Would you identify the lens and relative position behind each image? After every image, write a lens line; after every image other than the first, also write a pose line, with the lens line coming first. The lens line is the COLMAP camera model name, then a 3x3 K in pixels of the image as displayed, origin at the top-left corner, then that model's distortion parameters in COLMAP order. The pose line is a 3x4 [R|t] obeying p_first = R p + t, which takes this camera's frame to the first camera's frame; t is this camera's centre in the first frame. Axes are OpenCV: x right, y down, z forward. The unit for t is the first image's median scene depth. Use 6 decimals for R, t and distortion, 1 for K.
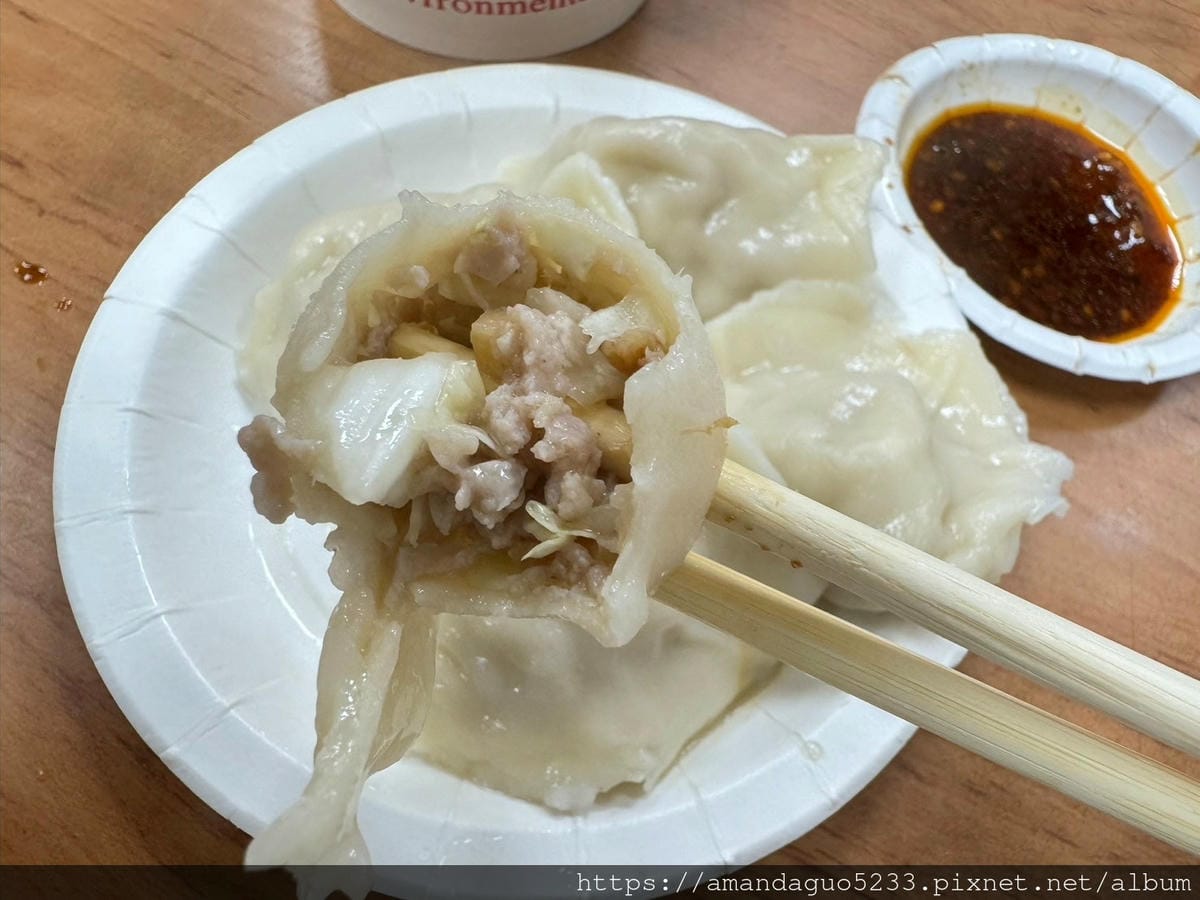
lens RADIAL K [[860.5, 0, 648.0], [0, 860.5, 454.9], [0, 0, 1]] dist [-0.003128, -0.000450]
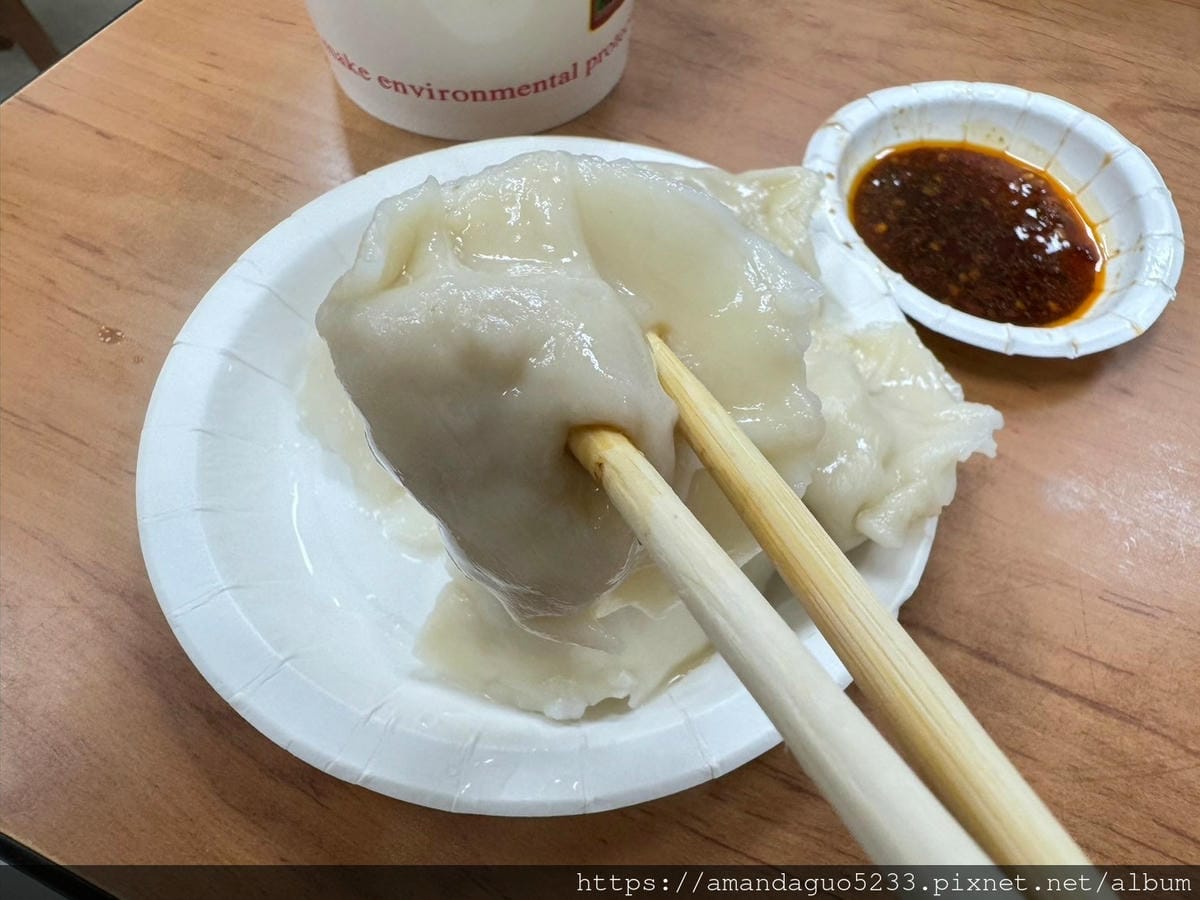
lens RADIAL K [[860.5, 0, 648.0], [0, 860.5, 454.9], [0, 0, 1]] dist [-0.003128, -0.000450]
pose [[0.996960, -0.070039, -0.034122, 0.048871], [0.066207, 0.992497, -0.102793, 0.112142], [0.041066, 0.100221, 0.994117, -0.125042]]
